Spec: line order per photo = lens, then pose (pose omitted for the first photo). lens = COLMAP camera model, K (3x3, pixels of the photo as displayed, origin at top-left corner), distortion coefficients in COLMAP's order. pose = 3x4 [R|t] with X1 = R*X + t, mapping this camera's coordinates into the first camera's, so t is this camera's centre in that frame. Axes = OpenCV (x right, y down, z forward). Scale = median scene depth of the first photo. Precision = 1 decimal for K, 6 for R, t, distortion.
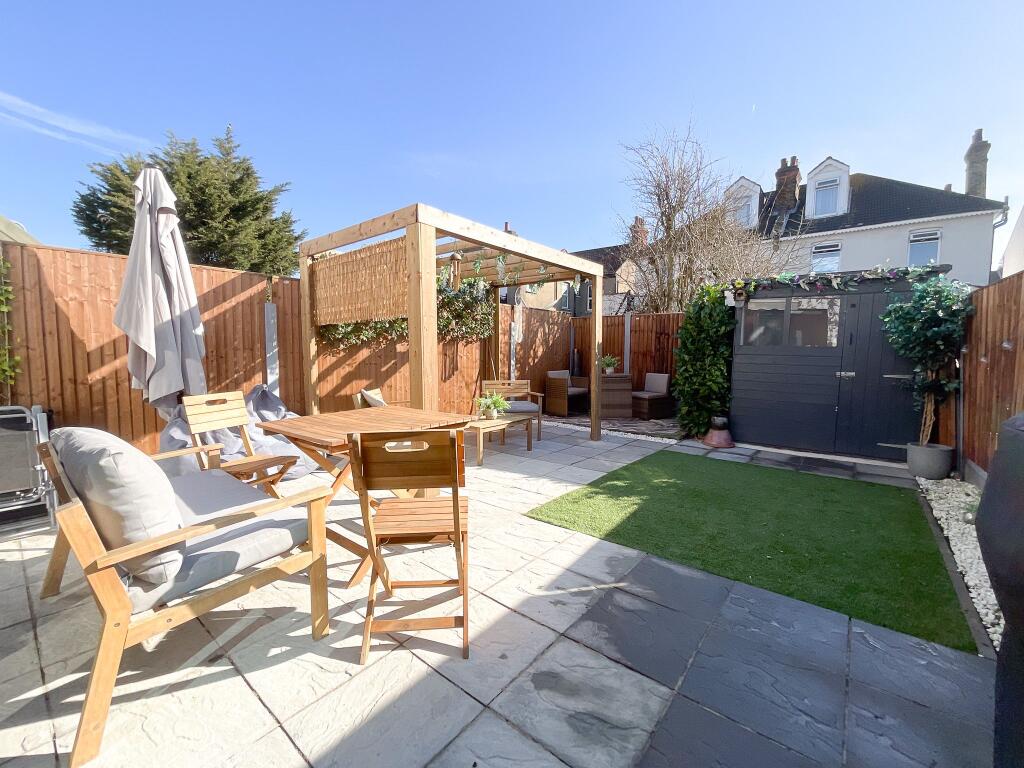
lens RADIAL K [[413.0, 0, 510.2], [0, 413.0, 380.9], [0, 0, 1]] dist [-0.000889, -0.000273]
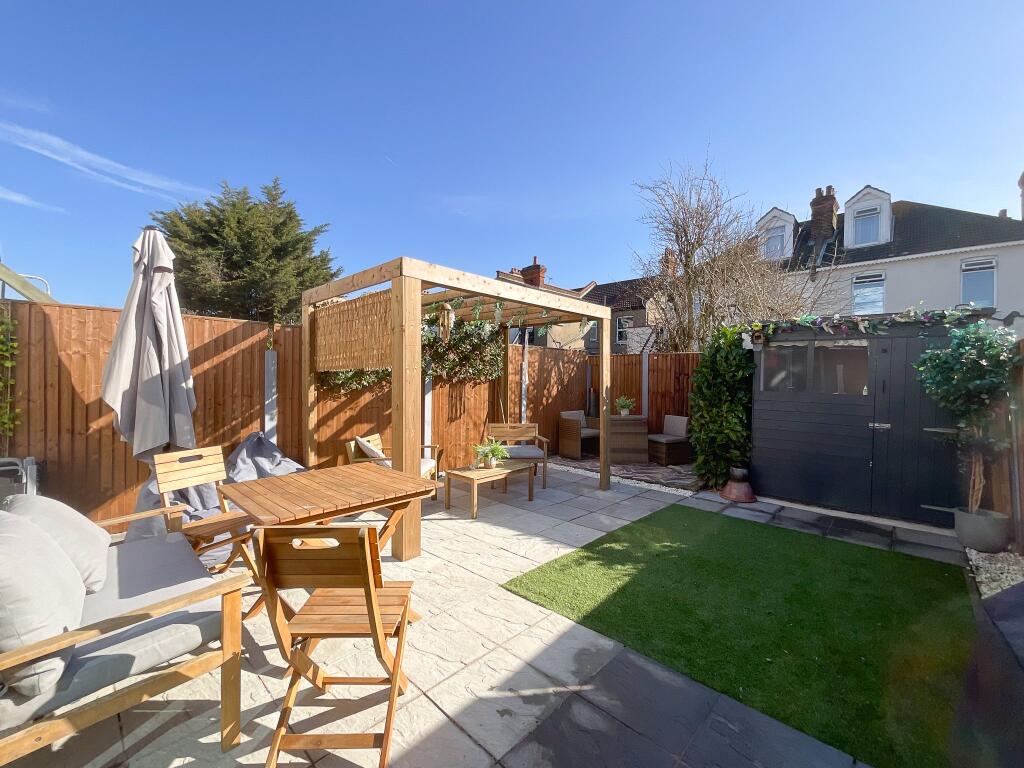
lens RADIAL K [[412.2, 0, 512.0], [0, 412.2, 384.0], [0, 0, 1]] dist [-0.000579, -0.000082]
pose [[0.997122, 0.005801, -0.075594, 0.084296], [-0.010501, 0.998026, -0.061924, -0.047393], [0.075086, 0.062540, 0.995214, 0.036519]]
